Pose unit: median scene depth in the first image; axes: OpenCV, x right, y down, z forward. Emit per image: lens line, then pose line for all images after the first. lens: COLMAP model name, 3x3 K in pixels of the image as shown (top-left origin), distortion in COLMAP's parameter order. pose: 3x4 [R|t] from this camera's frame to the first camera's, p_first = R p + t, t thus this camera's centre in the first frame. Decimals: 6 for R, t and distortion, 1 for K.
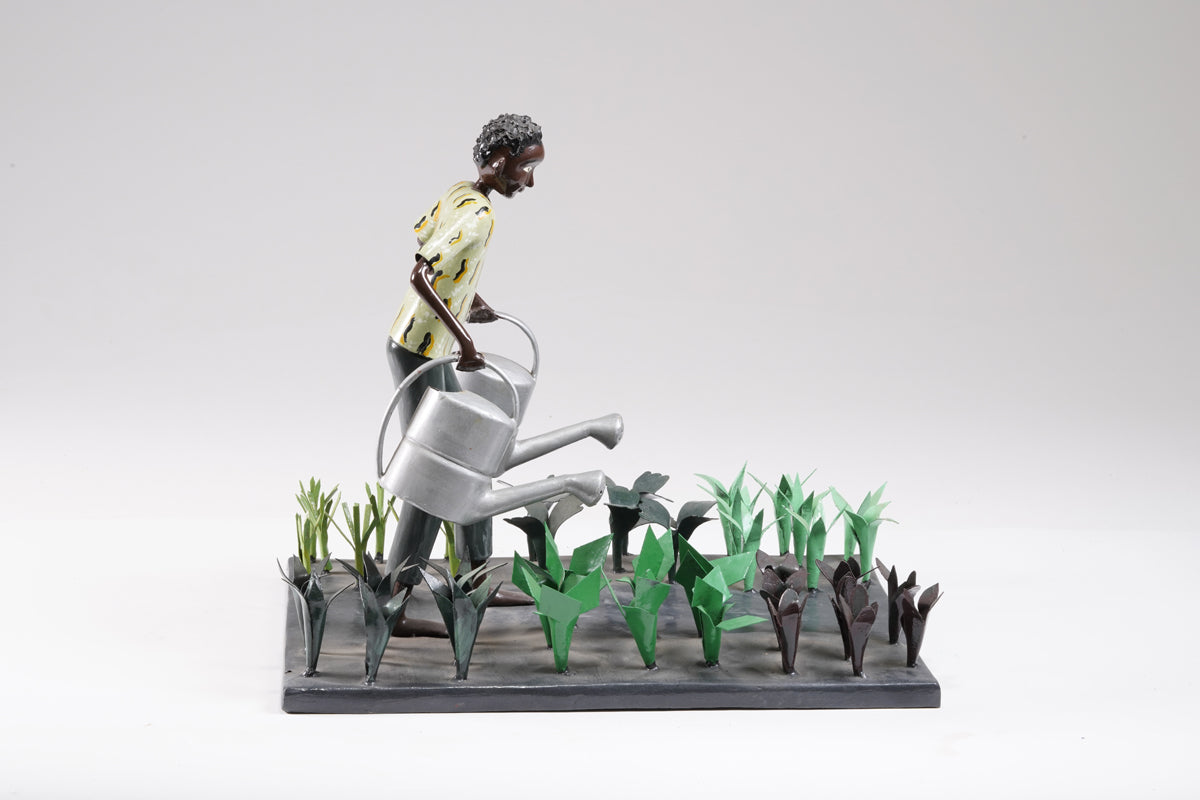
lens RADIAL K [[3464.8, 0, 599.3], [0, 3464.8, 399.0], [0, 0, 1]] dist [-0.224636, 0.000000]
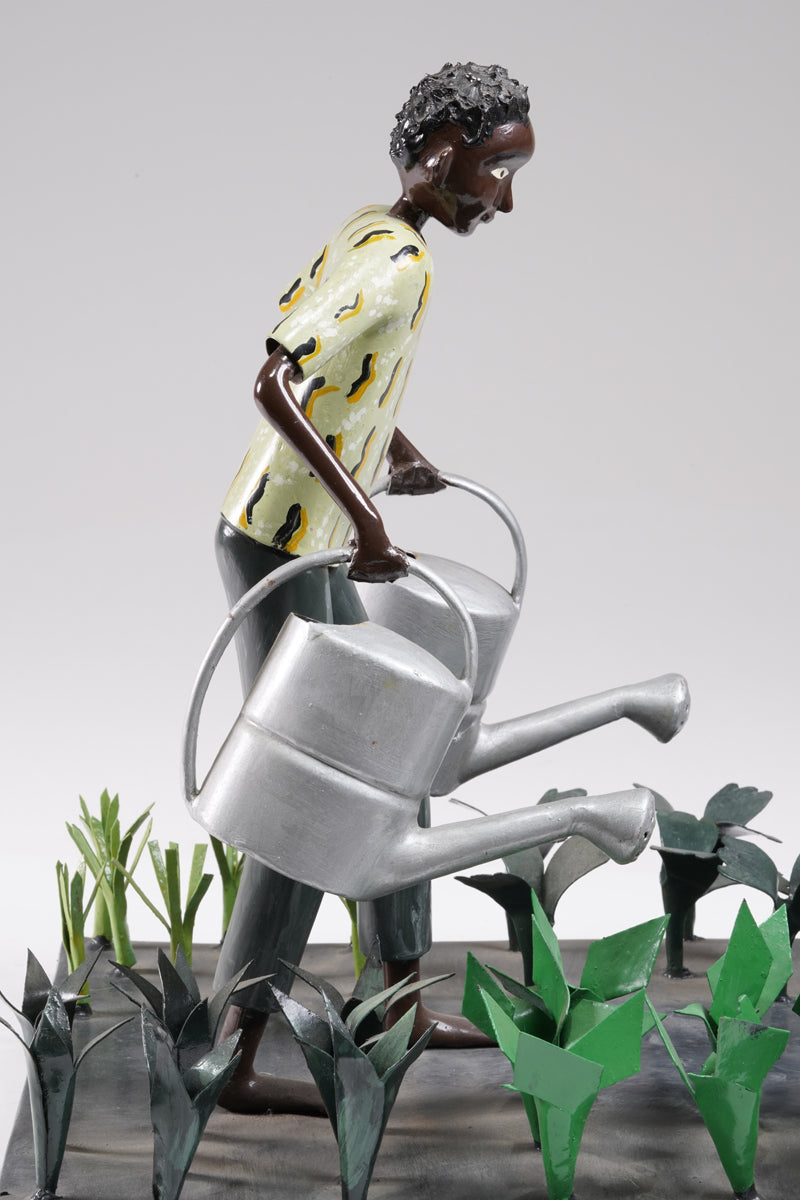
lens RADIAL K [[3464.8, 0, 402.6], [0, 3464.8, 601.4], [0, 0, 1]] dist [-0.224636, 0.000000]
pose [[0.997661, 0.006036, -0.068083, -0.000752], [-0.007454, 0.999760, -0.020598, 0.004547], [0.067943, 0.021058, 0.997467, 0.509530]]
